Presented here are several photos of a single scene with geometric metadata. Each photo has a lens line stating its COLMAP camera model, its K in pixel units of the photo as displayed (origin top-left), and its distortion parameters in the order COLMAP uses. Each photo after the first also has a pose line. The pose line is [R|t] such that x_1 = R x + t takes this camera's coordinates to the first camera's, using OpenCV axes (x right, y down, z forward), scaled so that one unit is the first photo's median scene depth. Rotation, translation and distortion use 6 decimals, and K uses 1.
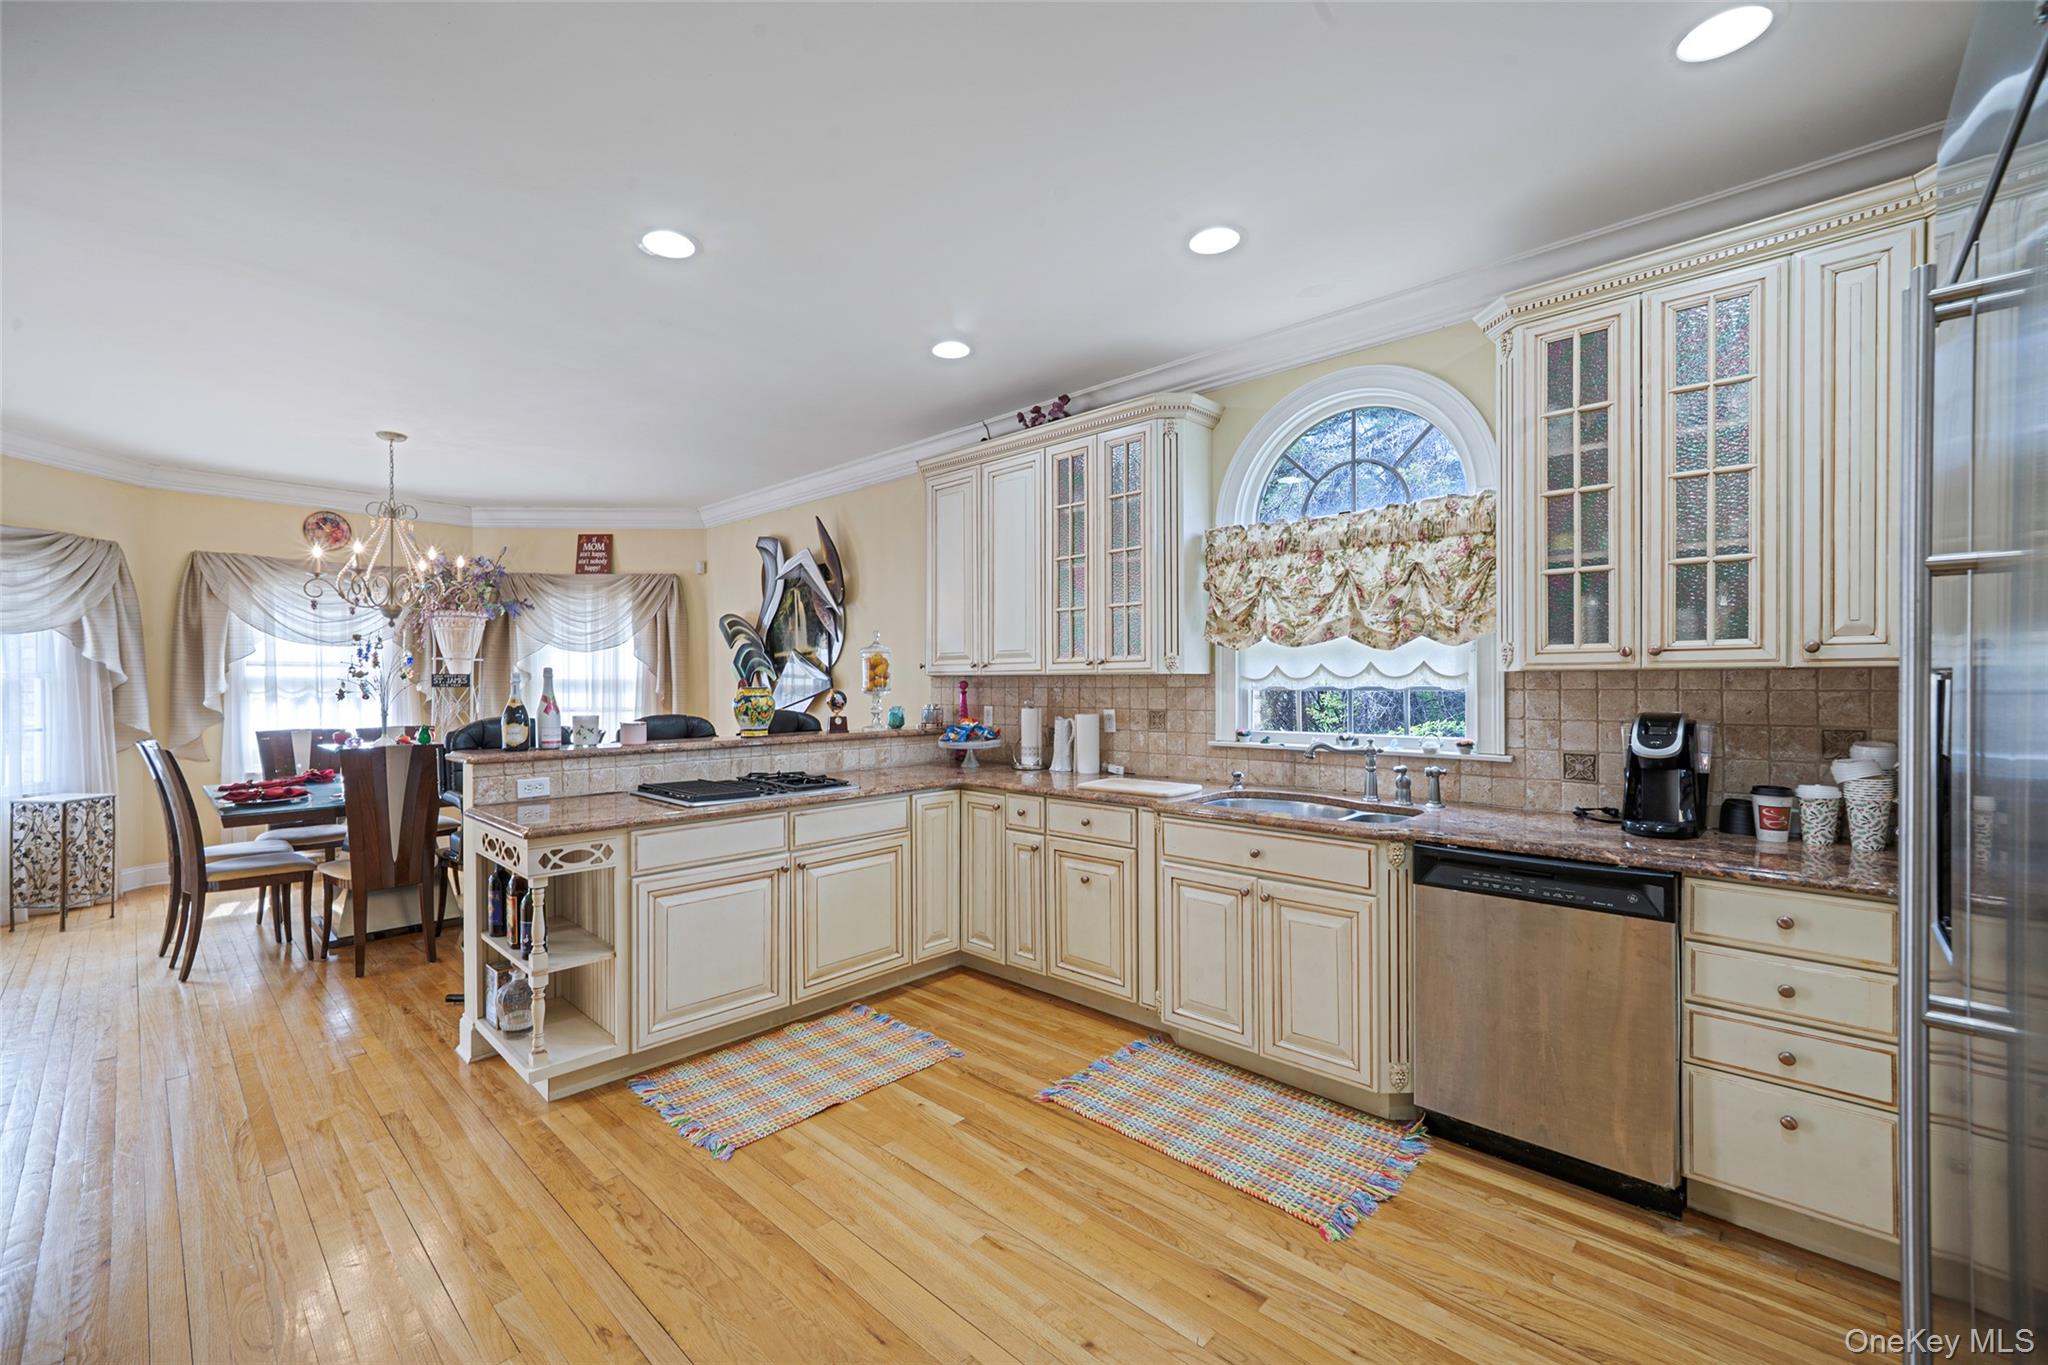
lens RADIAL K [[831.5, 0, 1024.0], [0, 831.5, 682.5], [0, 0, 1]] dist [0.001030, -0.005739]
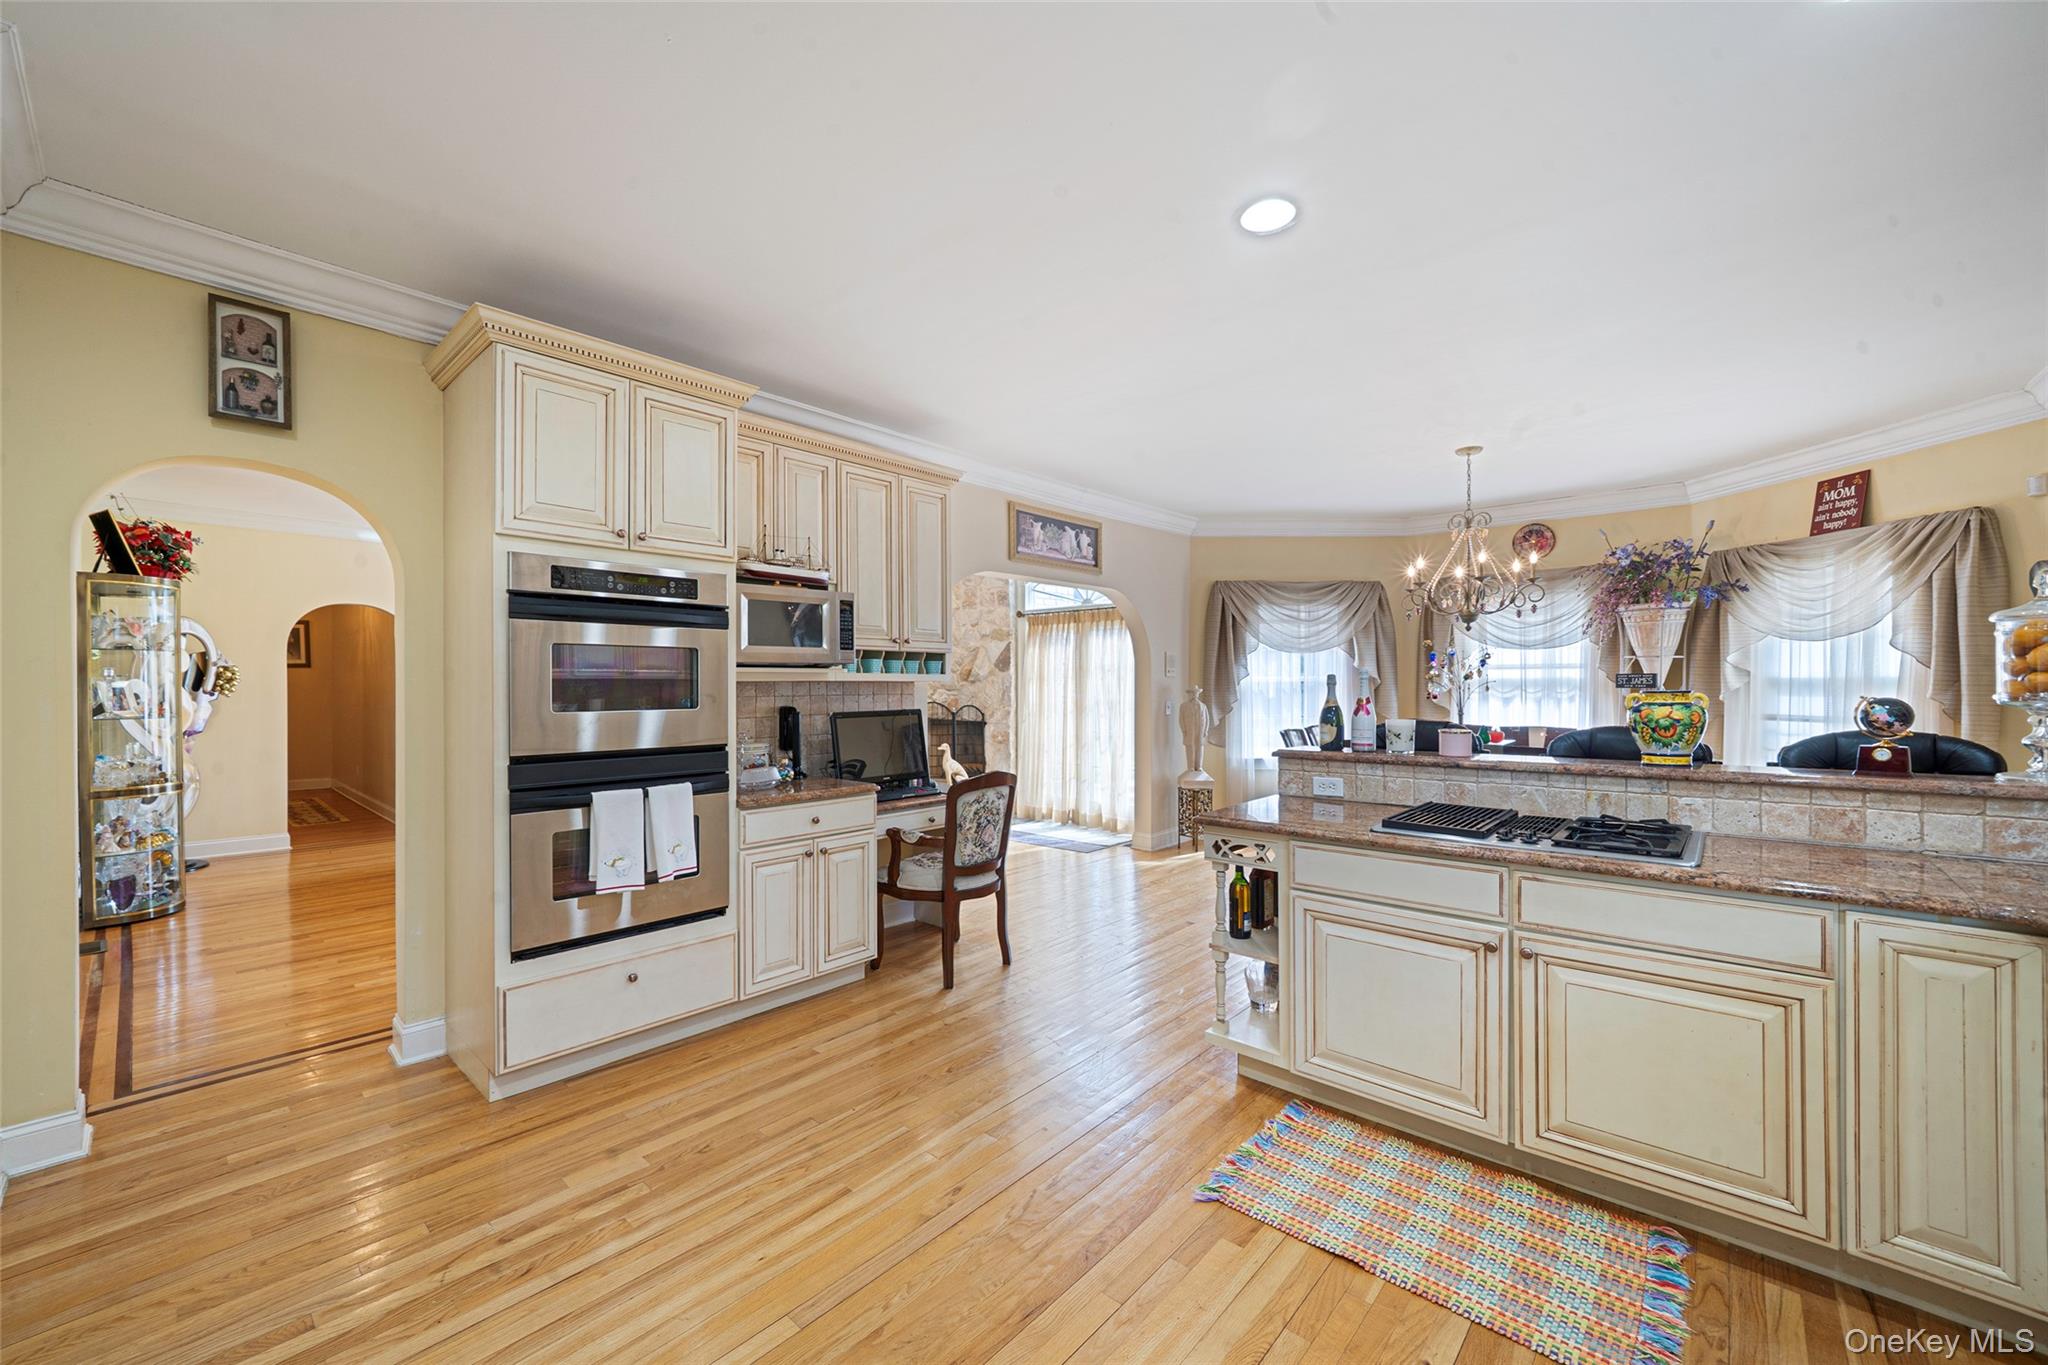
lens RADIAL K [[809.5, 0, 982.3], [0, 809.5, 688.1], [0, 0, 1]] dist [-0.000536, -0.000040]
pose [[-0.000793, 0.004873, -0.999988, 0.261421], [0.002660, 0.999985, 0.004871, -0.000885], [0.999996, -0.002656, -0.000806, 0.366116]]
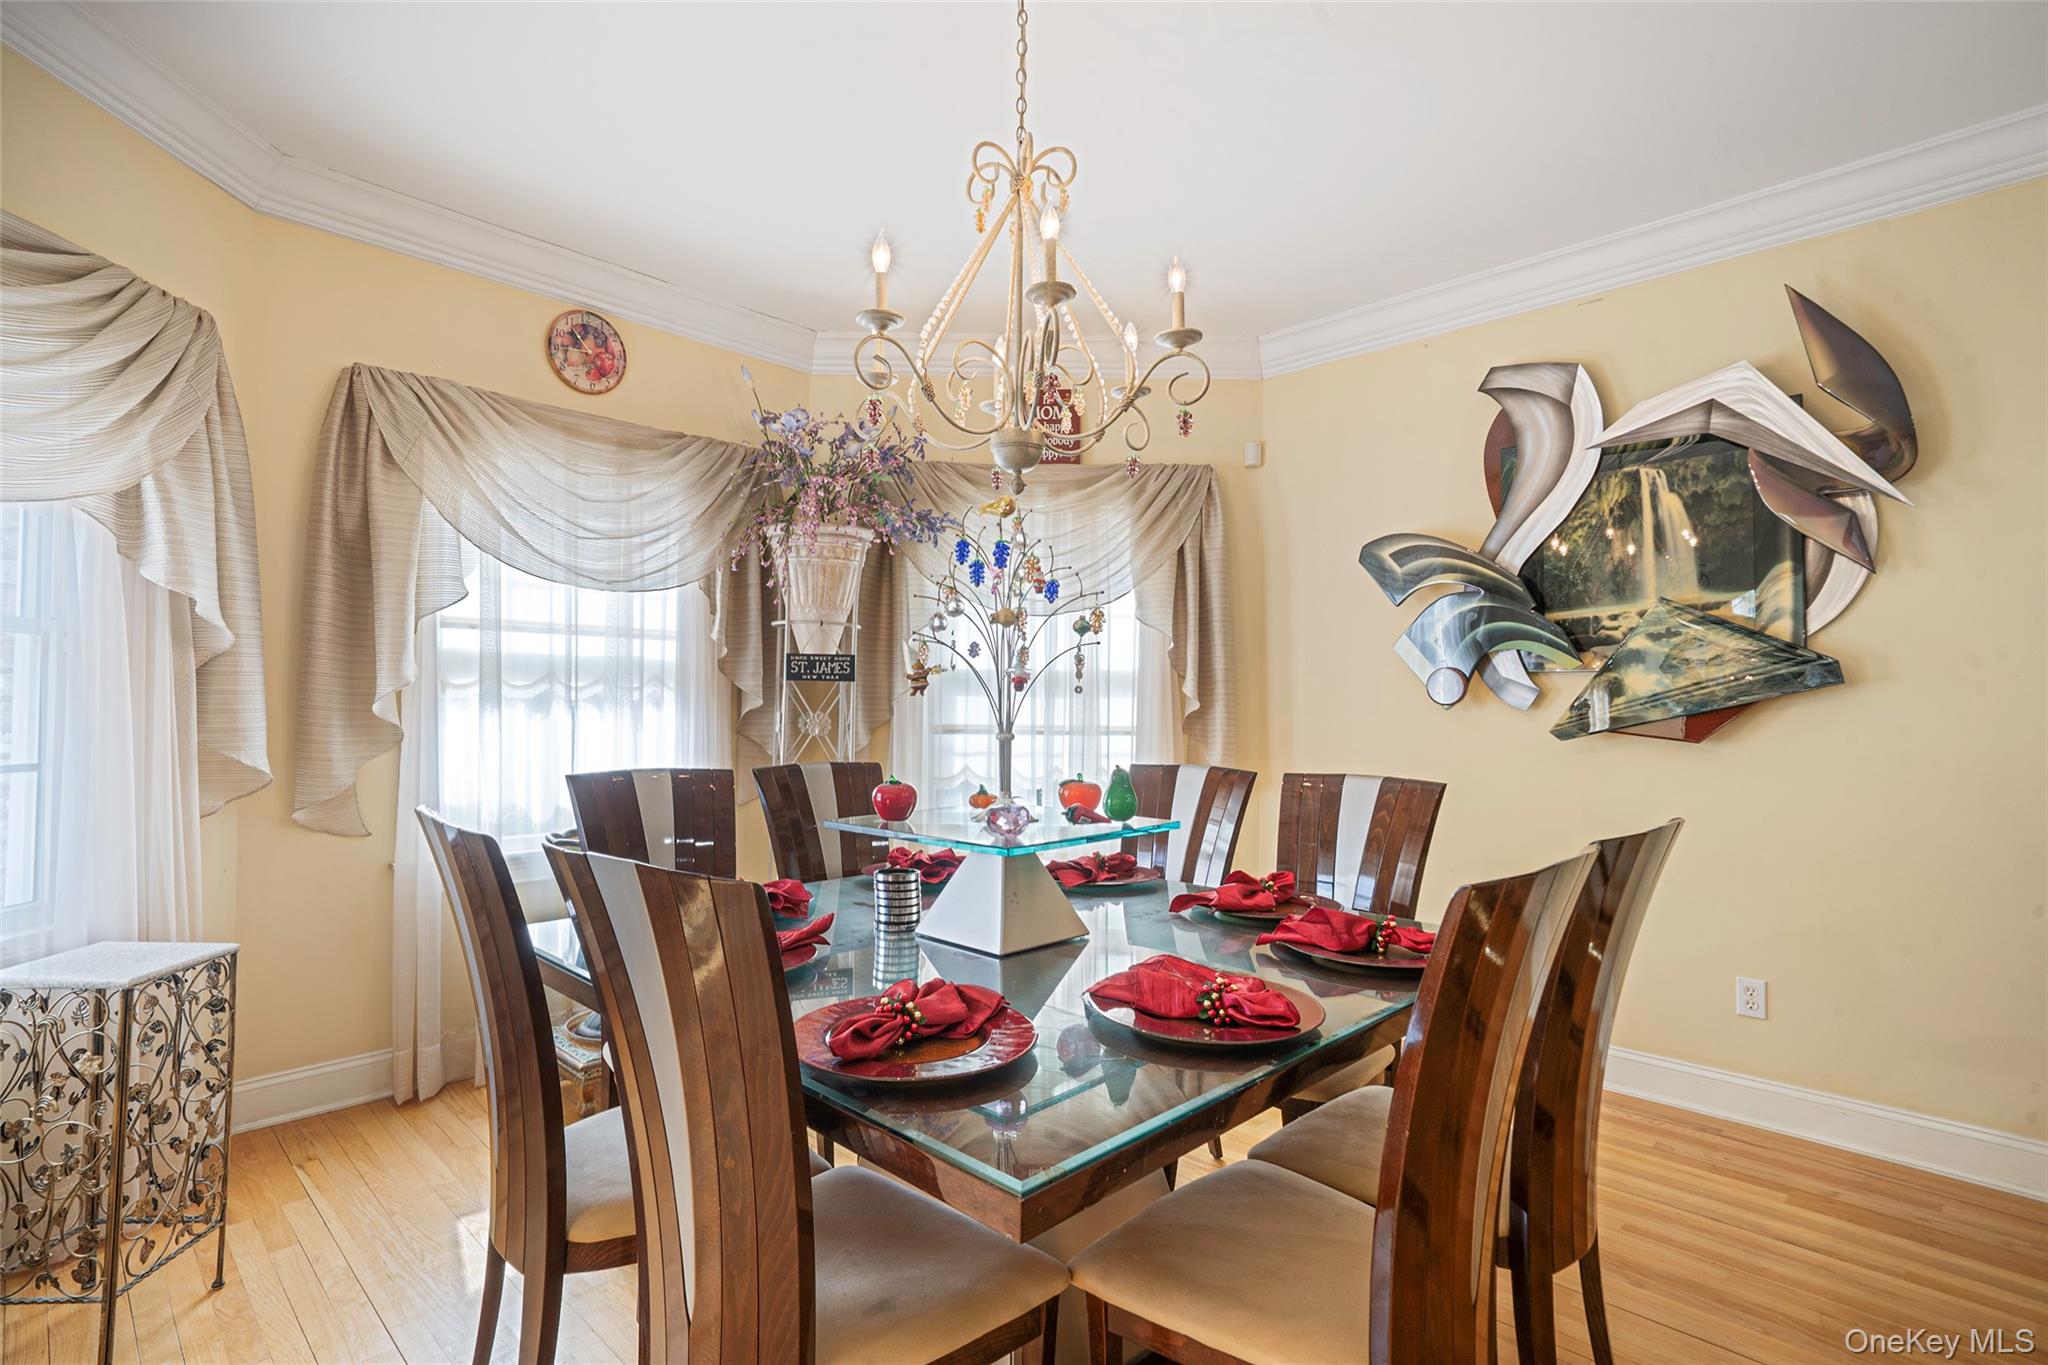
lens RADIAL K [[1002.7, 0, 1024.0], [0, 1002.7, 682.5], [0, 0, 1]] dist [0.001908, 0.000453]
pose [[0.999645, 0.008502, -0.025264, -0.722454], [-0.009136, 0.999644, -0.025083, 0.026066], [0.025042, 0.025305, 0.999366, 0.544911]]
